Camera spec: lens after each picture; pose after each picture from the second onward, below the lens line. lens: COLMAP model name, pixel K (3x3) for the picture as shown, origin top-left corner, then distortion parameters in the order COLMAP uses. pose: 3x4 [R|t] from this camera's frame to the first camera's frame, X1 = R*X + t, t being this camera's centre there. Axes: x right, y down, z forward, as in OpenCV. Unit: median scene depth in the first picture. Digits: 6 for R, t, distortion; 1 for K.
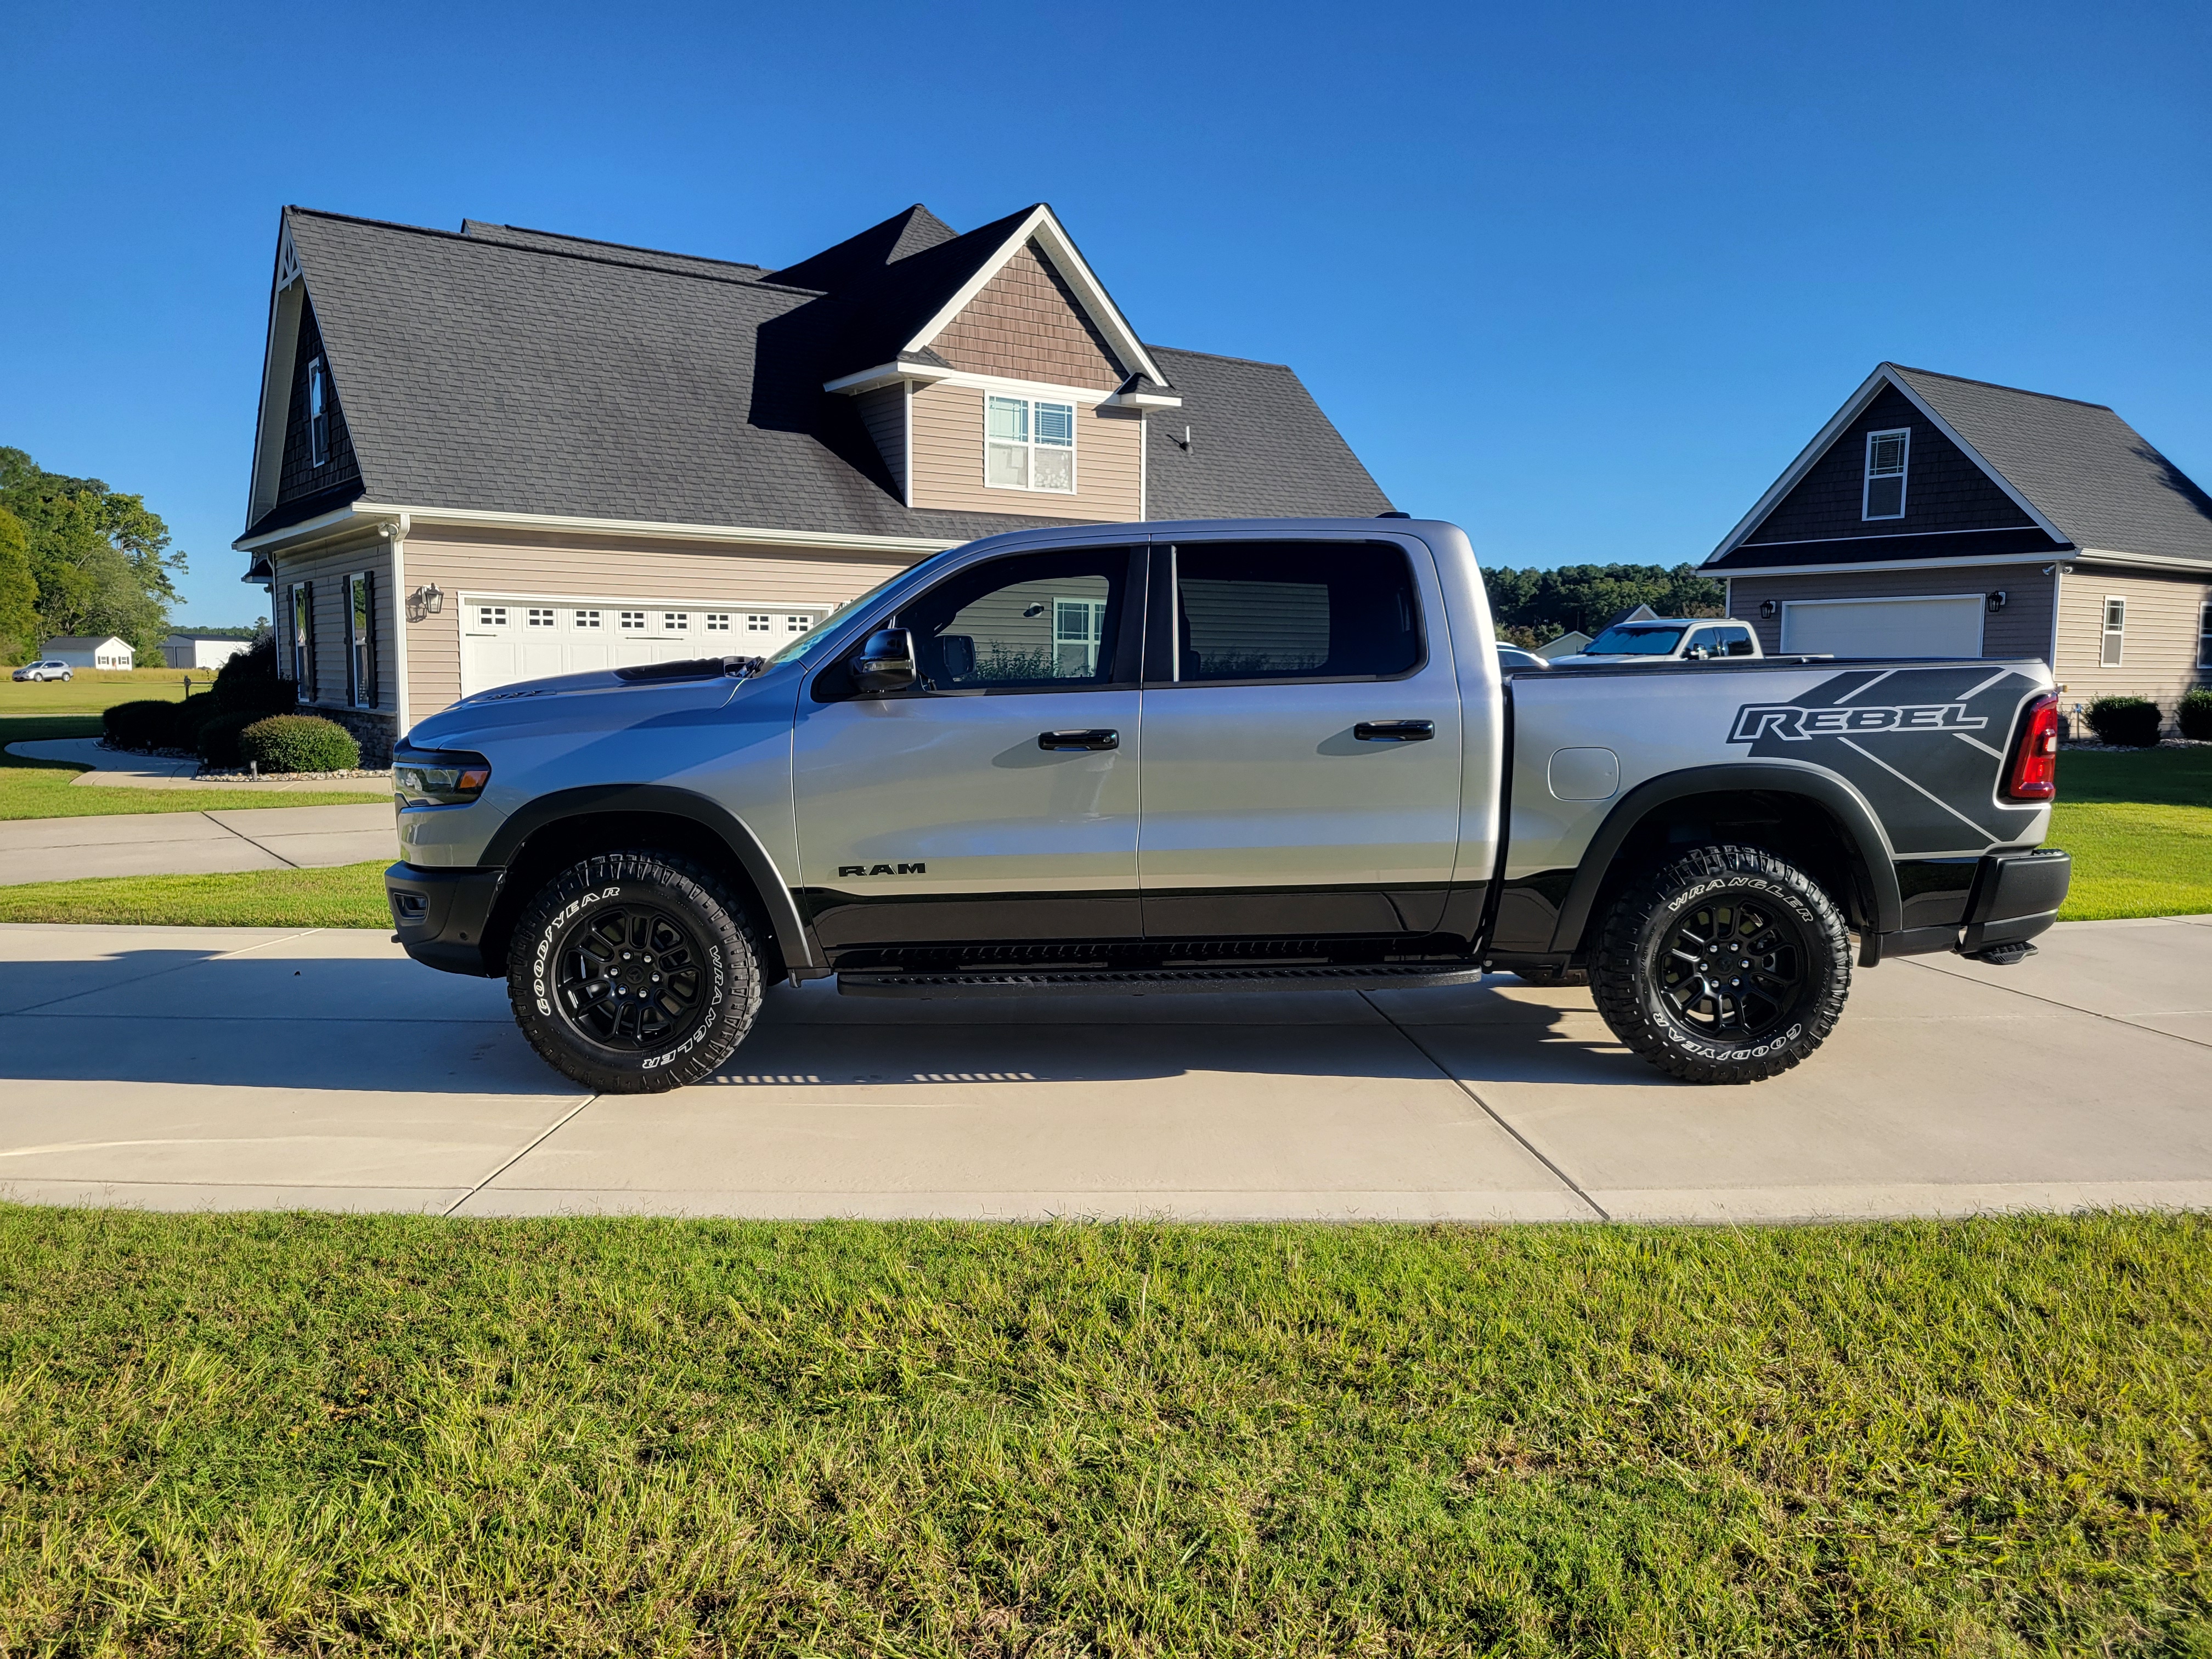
lens RADIAL K [[1619.3, 0, 1106.0], [0, 1619.3, 829.5], [0, 0, 1]] dist [0.043635, -0.057239]
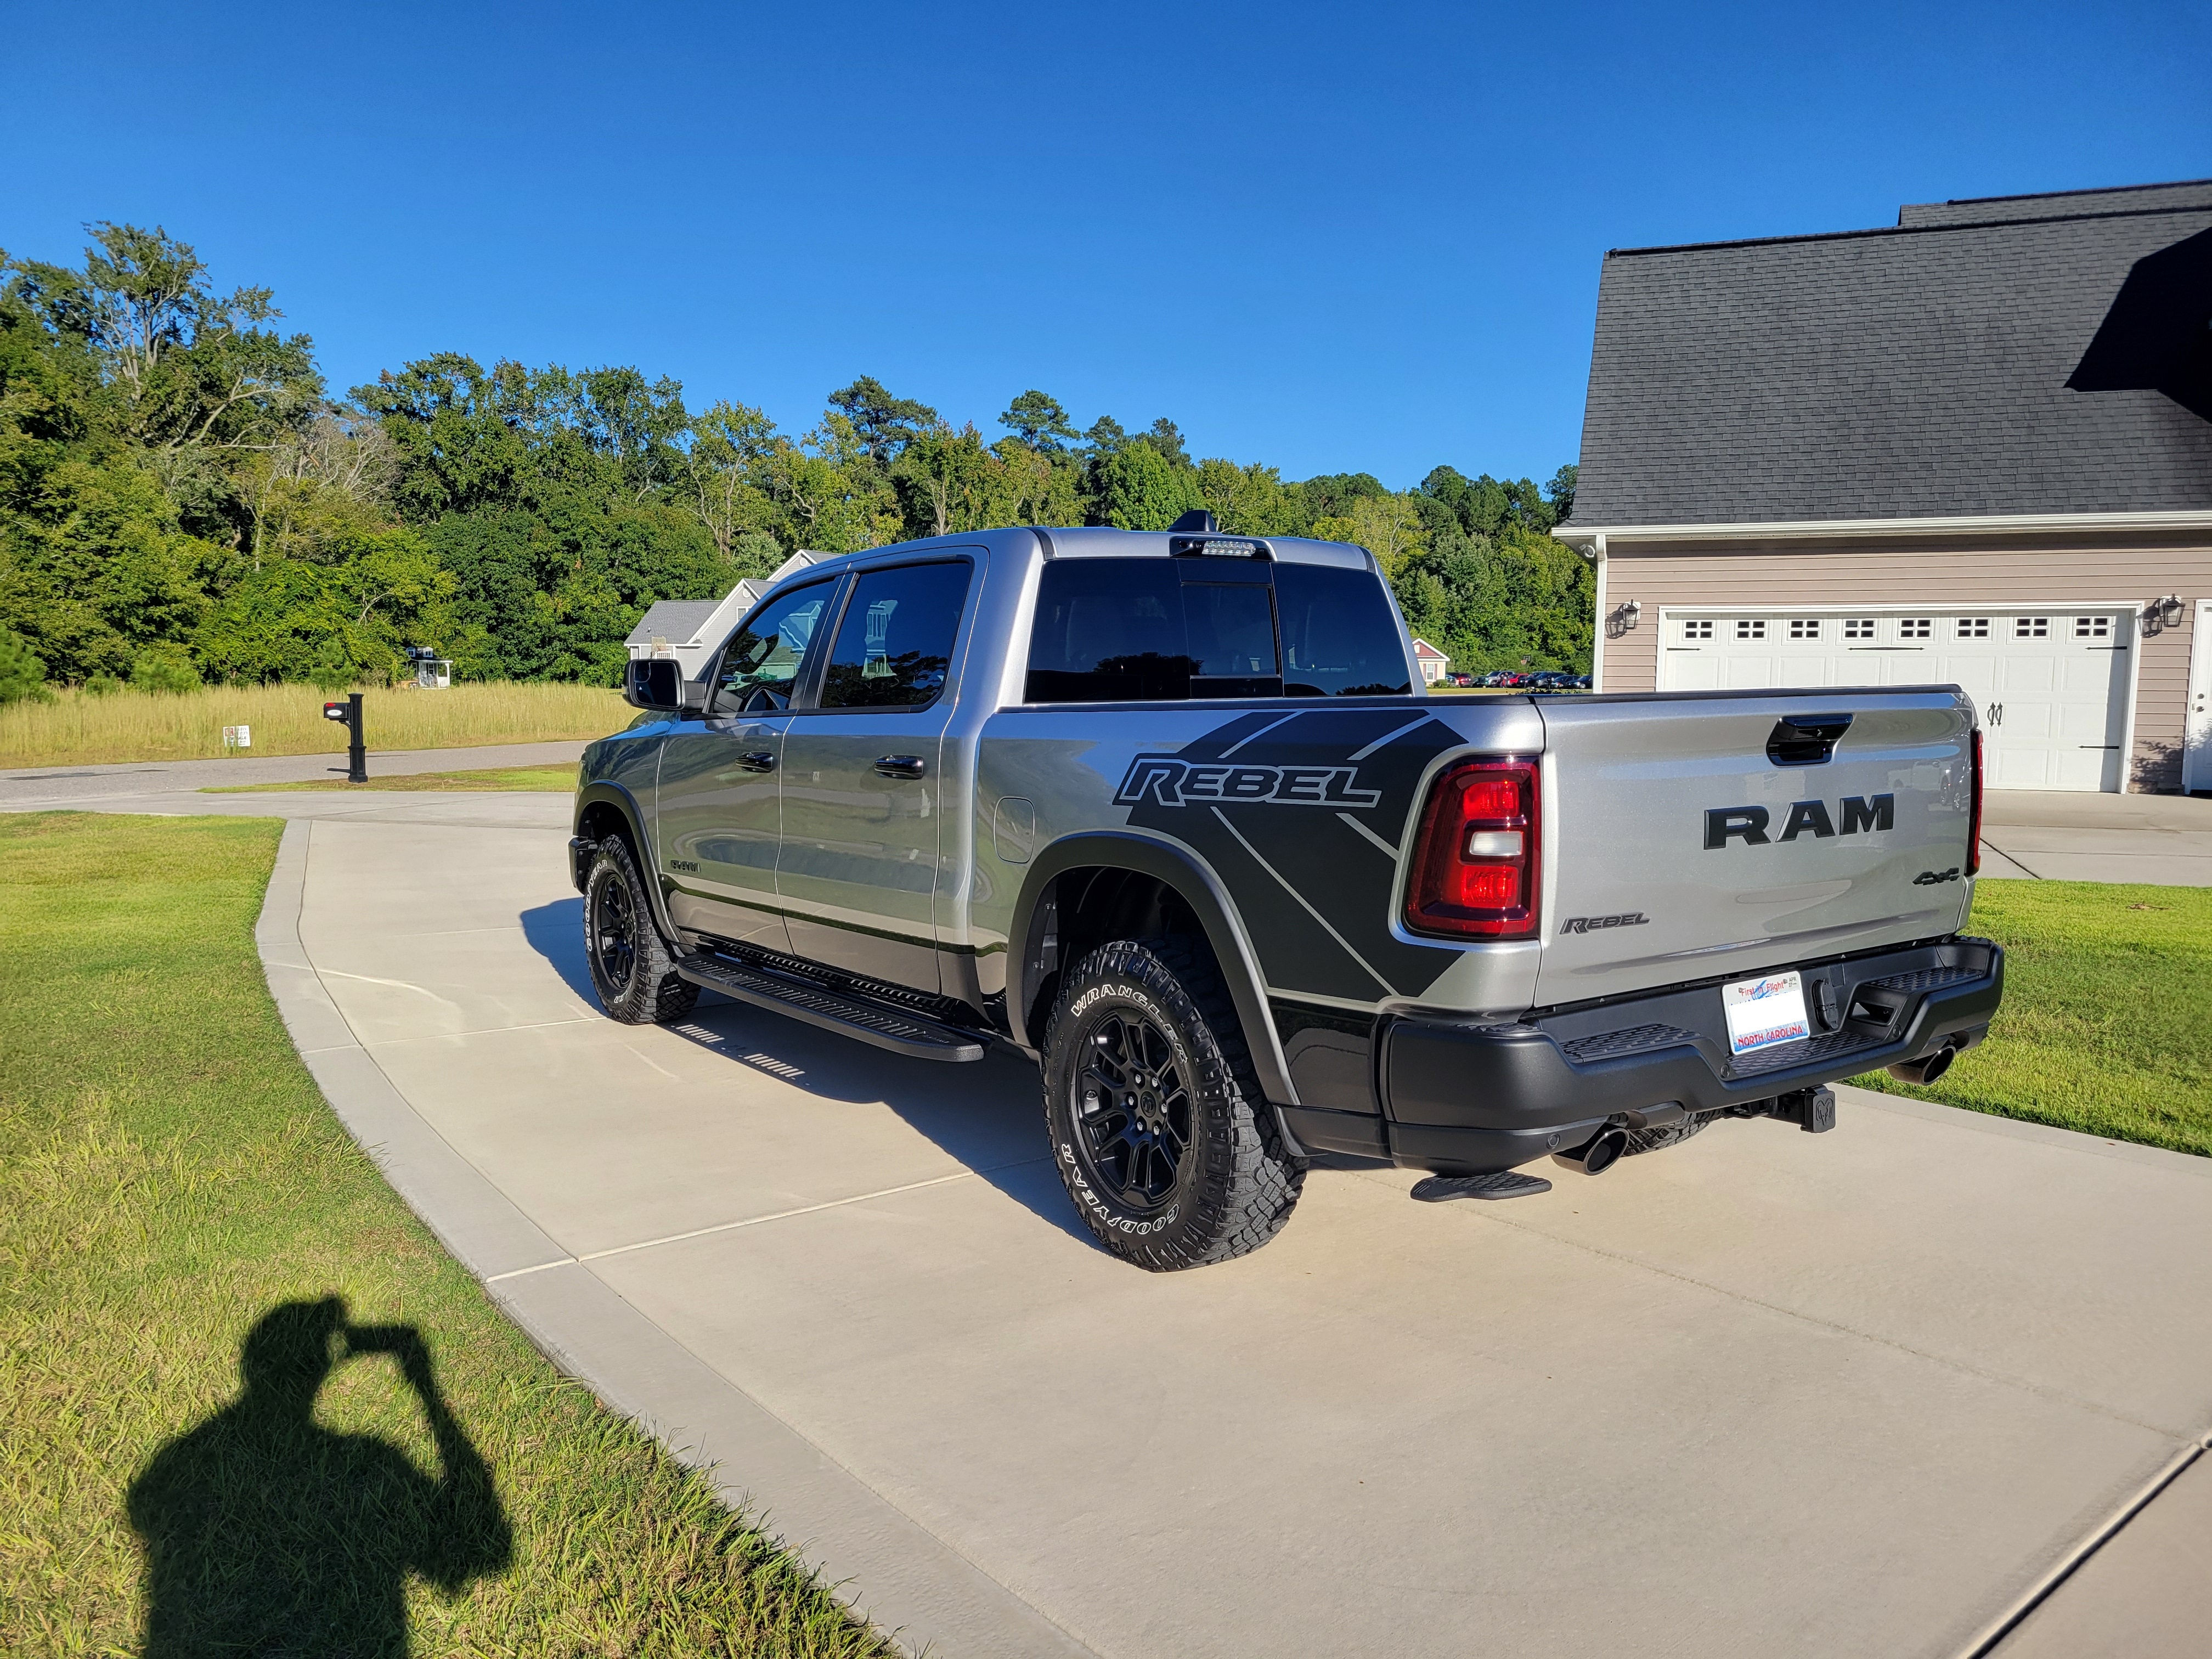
lens RADIAL K [[1631.6, 0, 1106.0], [0, 1631.6, 829.5], [0, 0, 1]] dist [0.065672, -0.049386]
pose [[0.573021, 0.076698, -0.815944, 0.258931], [-0.082306, 0.995963, 0.035817, -0.017752], [0.815397, 0.046633, 0.577021, 0.146817]]
